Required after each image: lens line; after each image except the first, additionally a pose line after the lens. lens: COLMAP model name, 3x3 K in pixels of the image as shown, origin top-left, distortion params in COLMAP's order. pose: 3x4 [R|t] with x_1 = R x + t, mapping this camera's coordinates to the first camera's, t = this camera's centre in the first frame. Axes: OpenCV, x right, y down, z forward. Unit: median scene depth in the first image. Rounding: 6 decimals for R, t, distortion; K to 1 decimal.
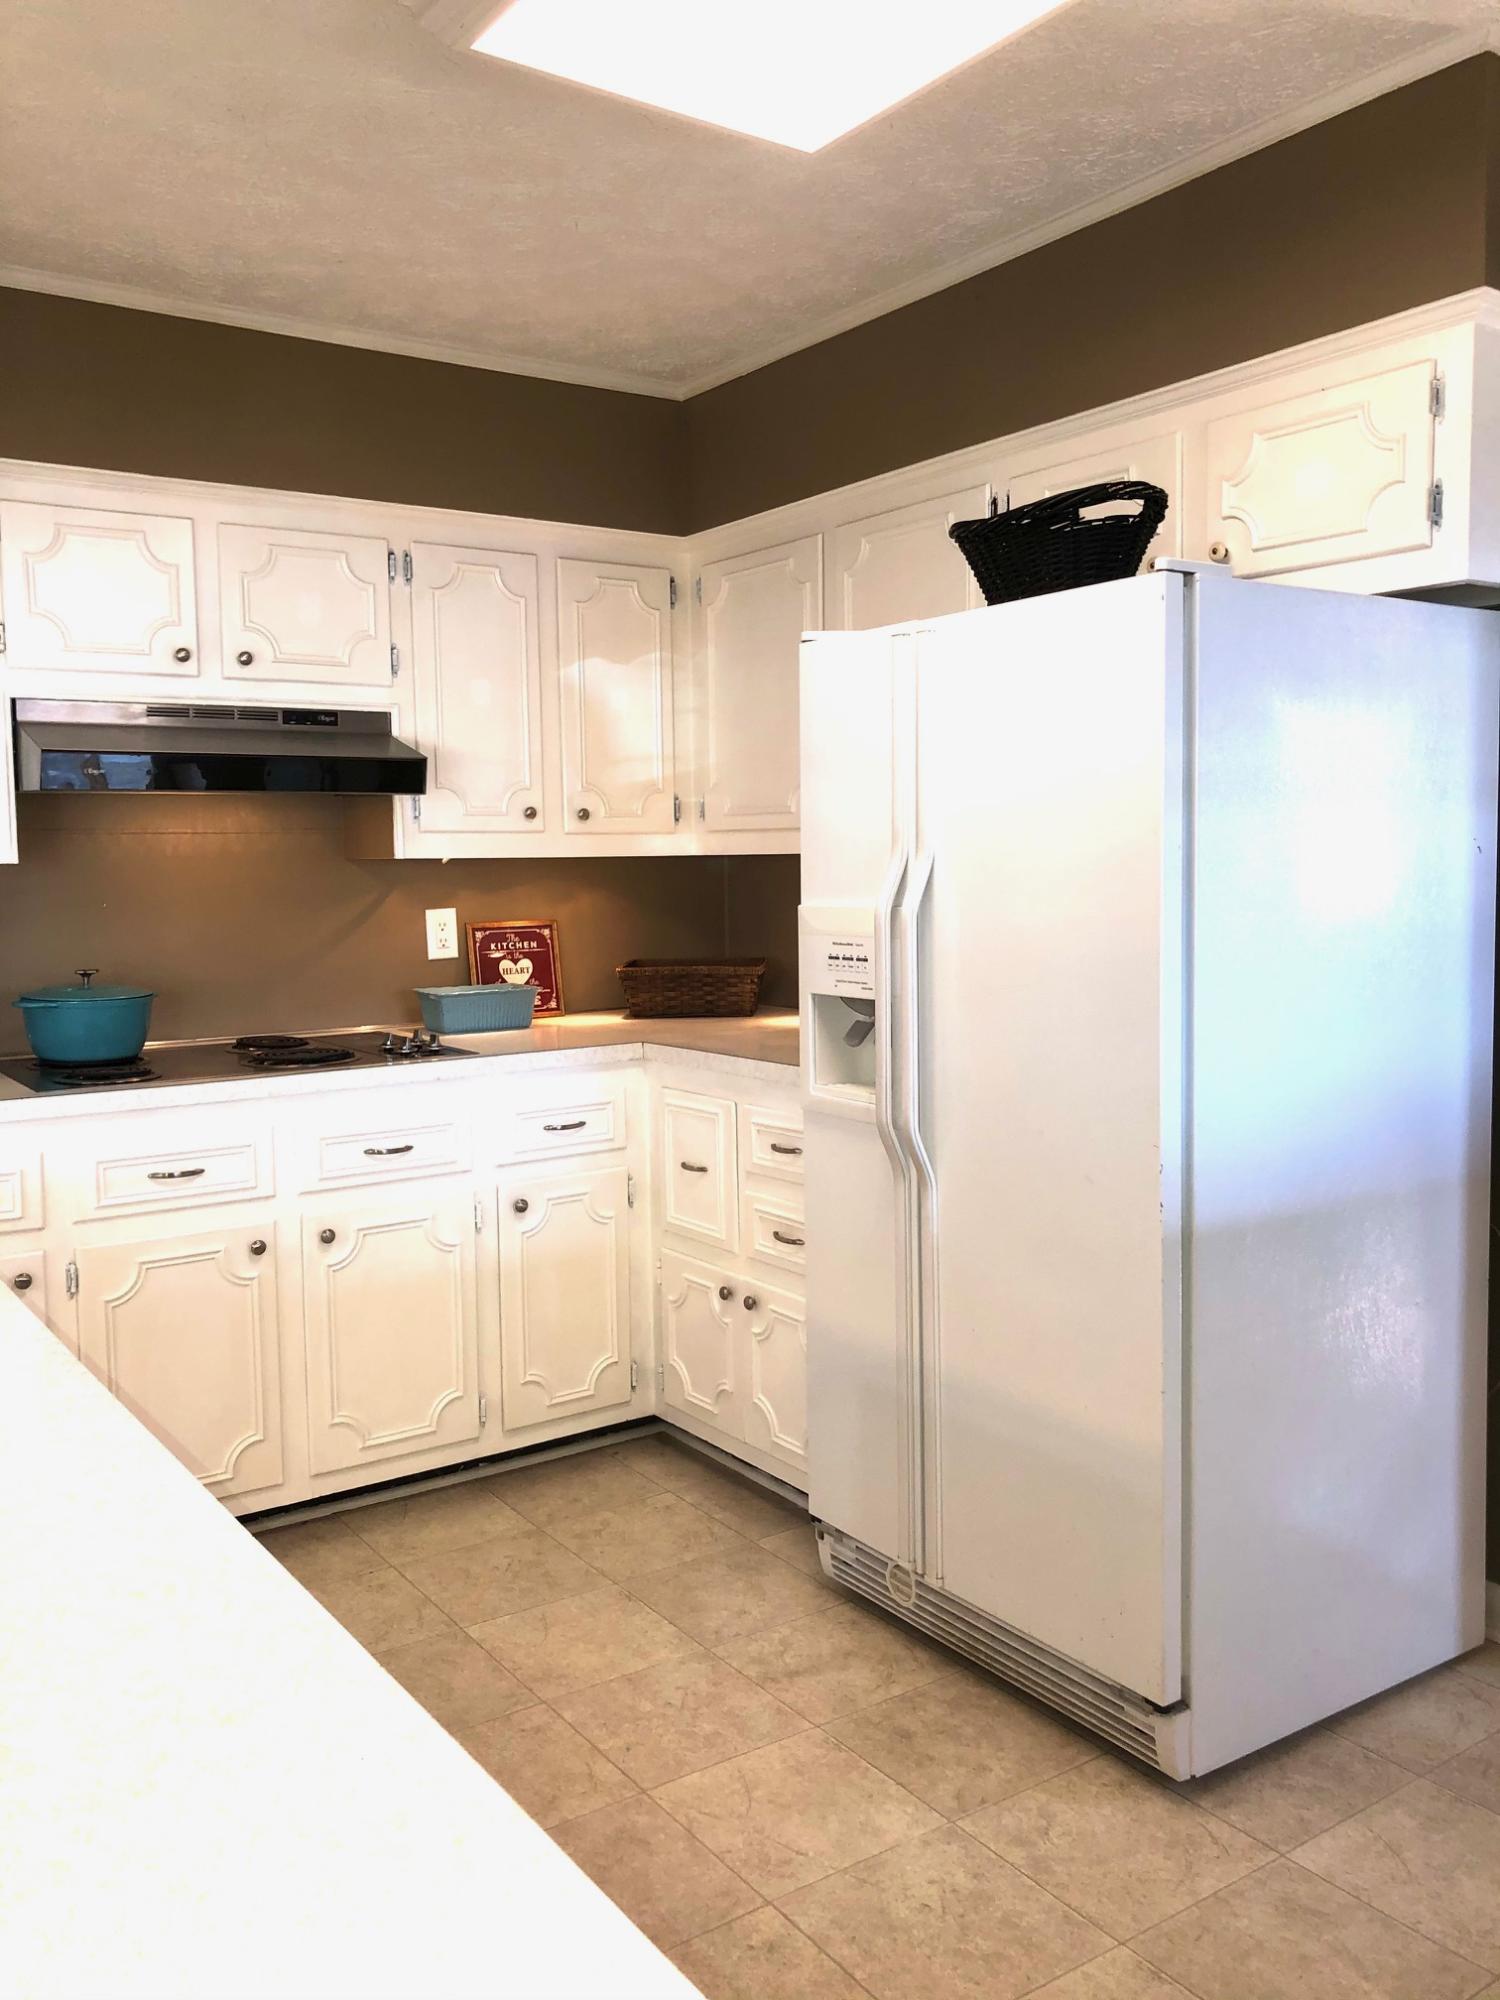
lens RADIAL K [[1643.4, 0, 753.1], [0, 1643.4, 979.4], [0, 0, 1]] dist [0.035361, -0.028383]
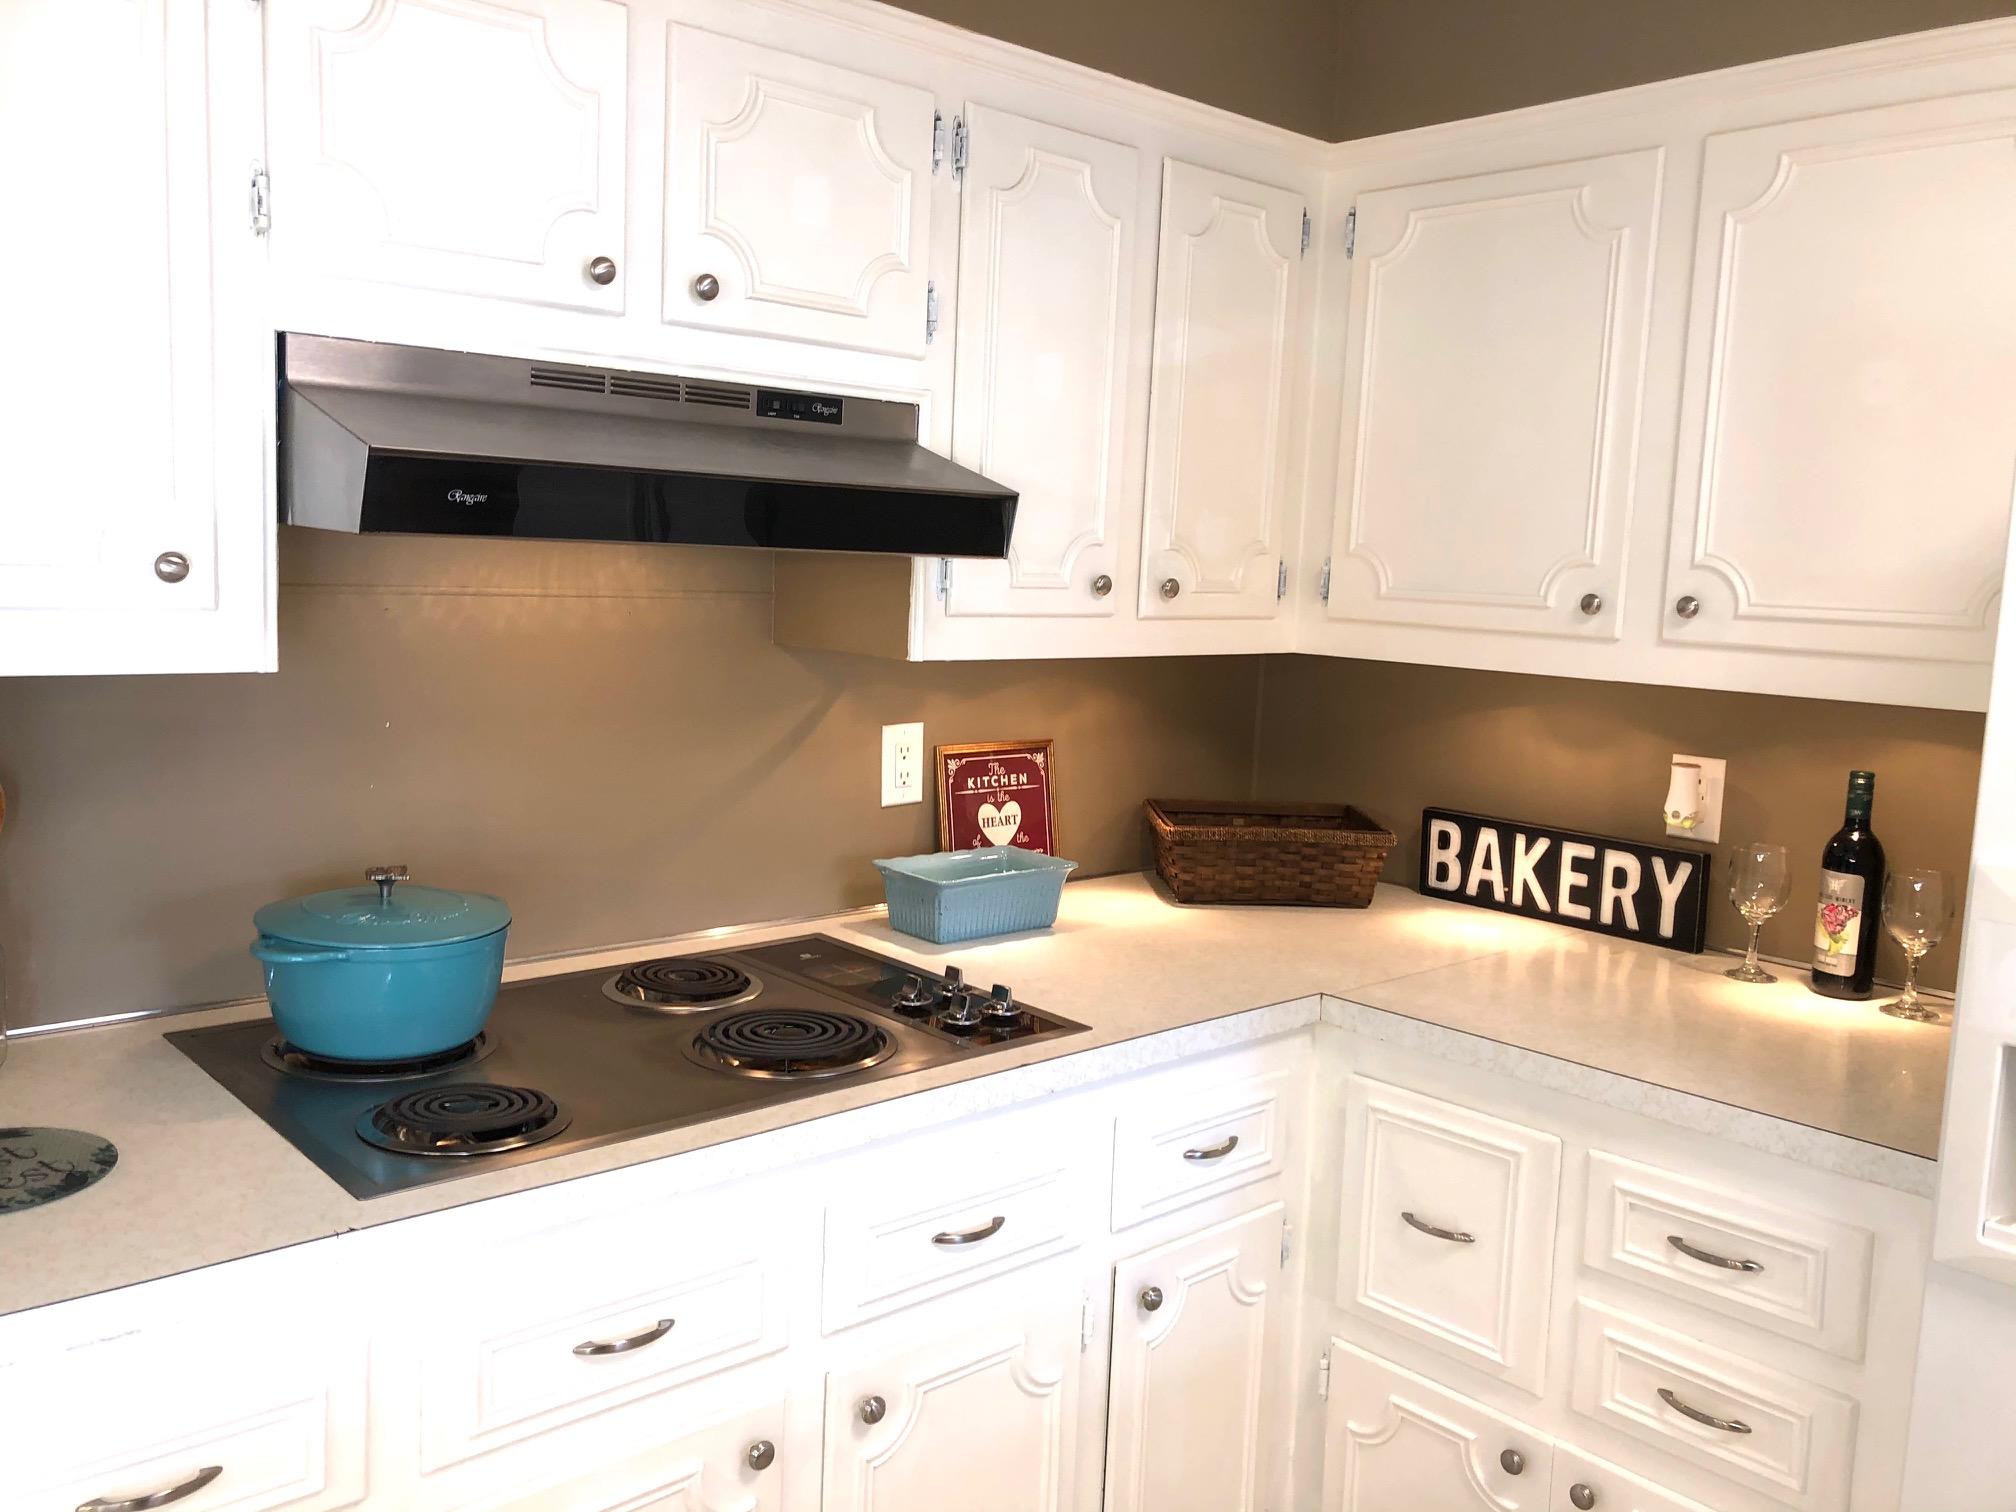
lens RADIAL K [[1656.6, 0, 1012.4], [0, 1656.6, 753.1], [0, 0, 1]] dist [0.035361, -0.028383]
pose [[0.990809, 0.041443, 0.128762, -0.264850], [-0.047662, 0.997823, 0.045590, -0.072243], [-0.126592, -0.051308, 0.990627, 0.438730]]
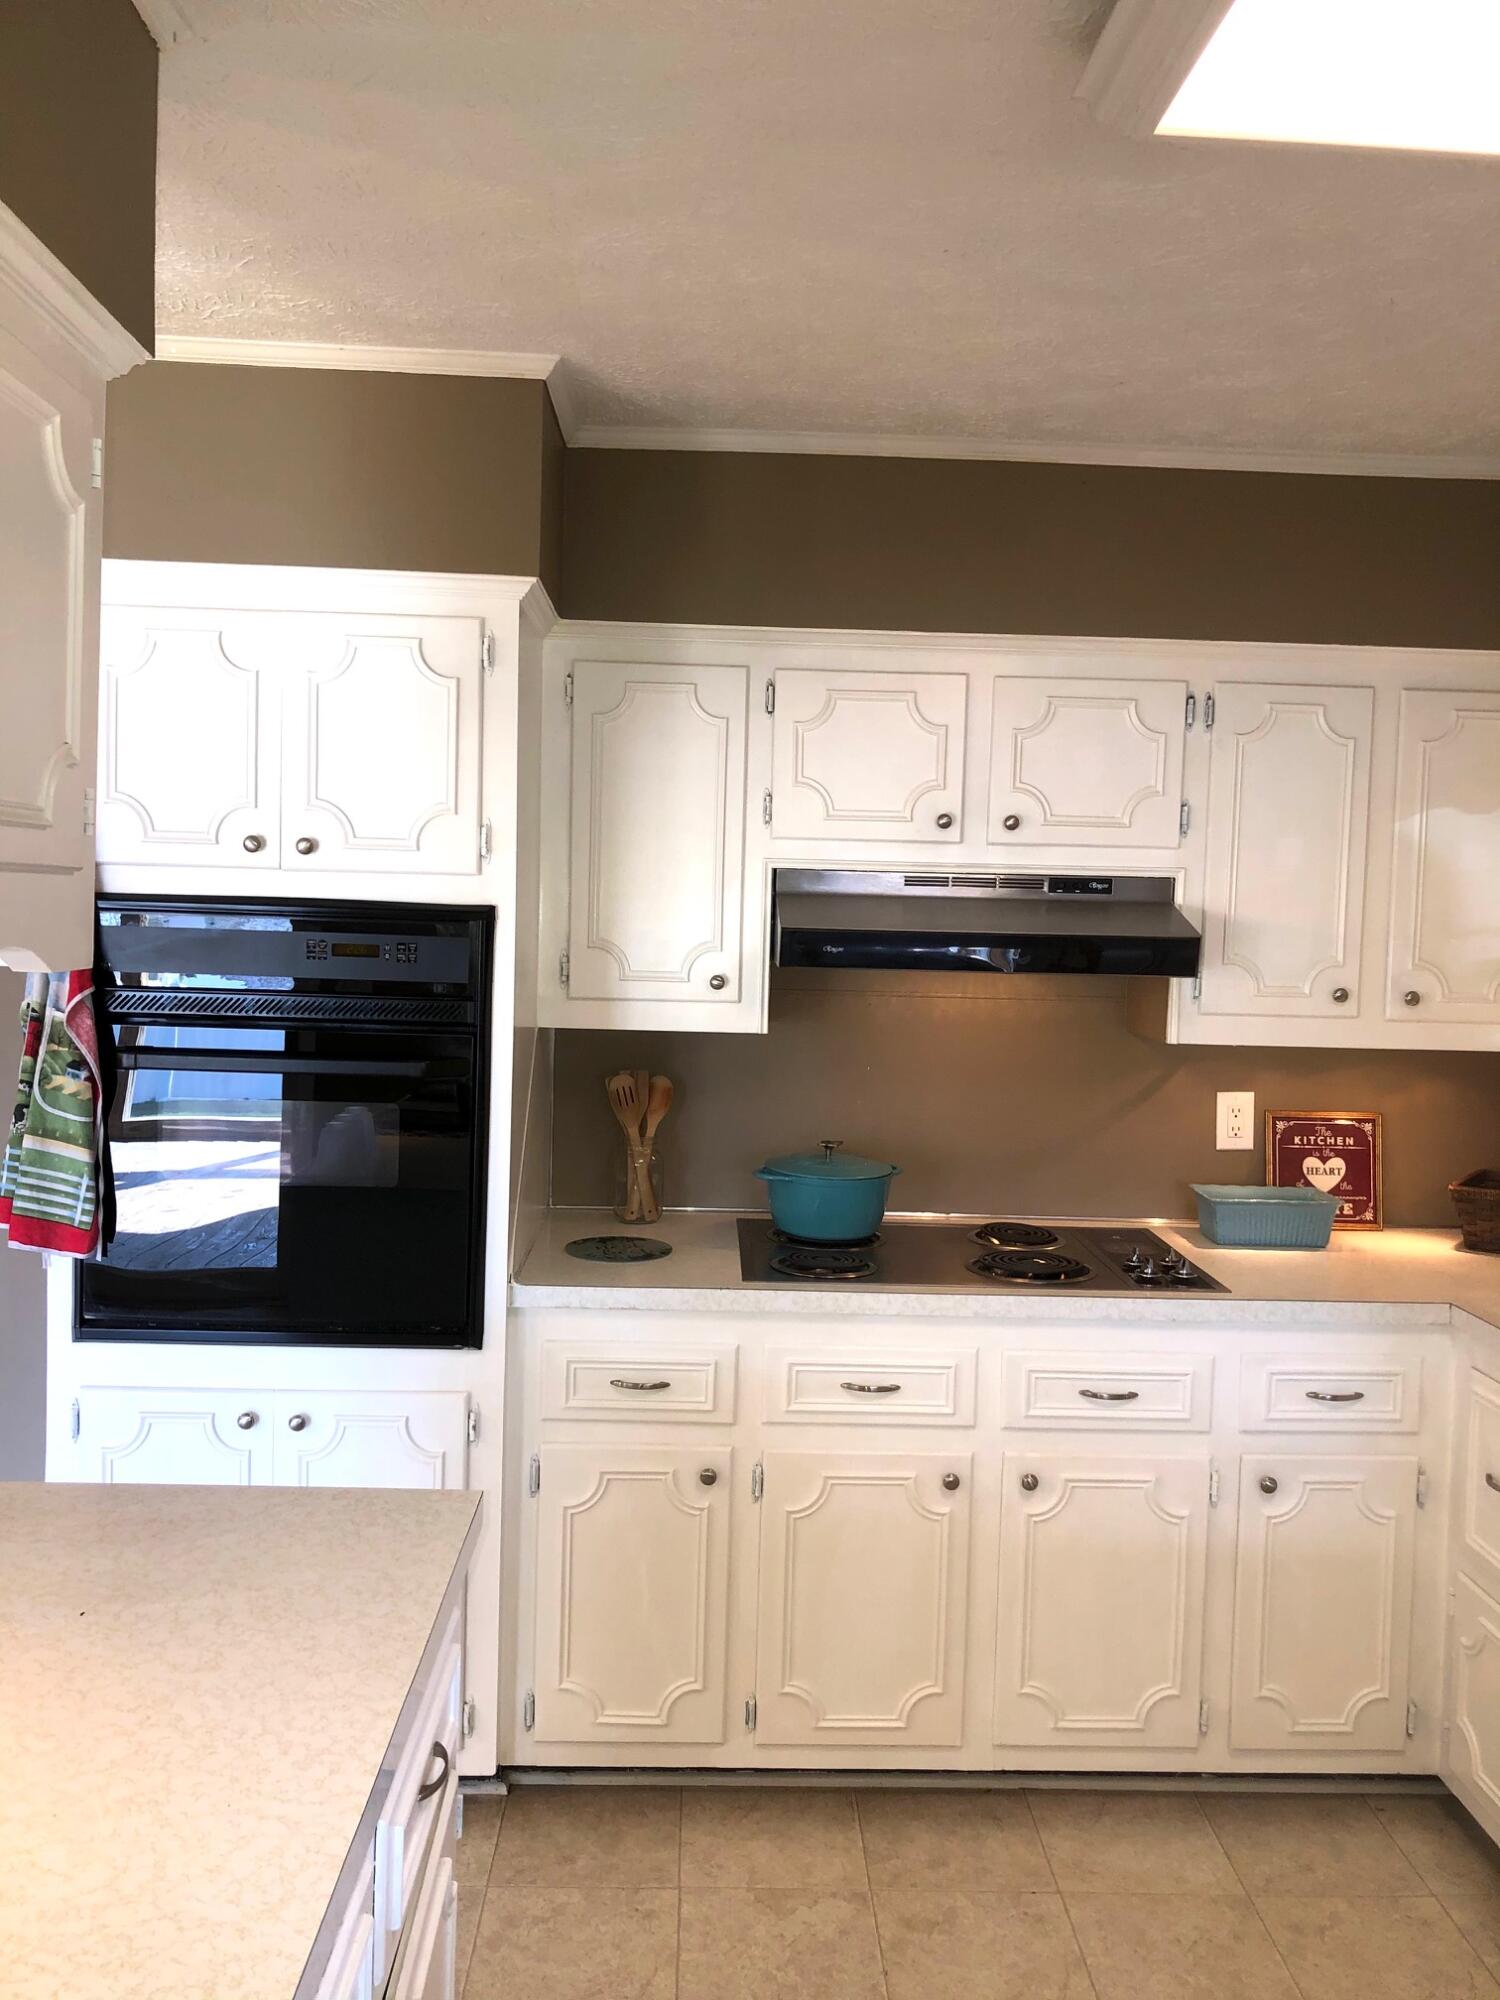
lens RADIAL K [[1643.4, 0, 750.1], [0, 1643.4, 1012.4], [0, 0, 1]] dist [0.035361, -0.028383]
pose [[0.843530, 0.073075, -0.532087, 0.061495], [-0.081597, 0.996637, 0.007516, -0.081610], [0.530847, 0.037077, 0.846656, 0.149074]]
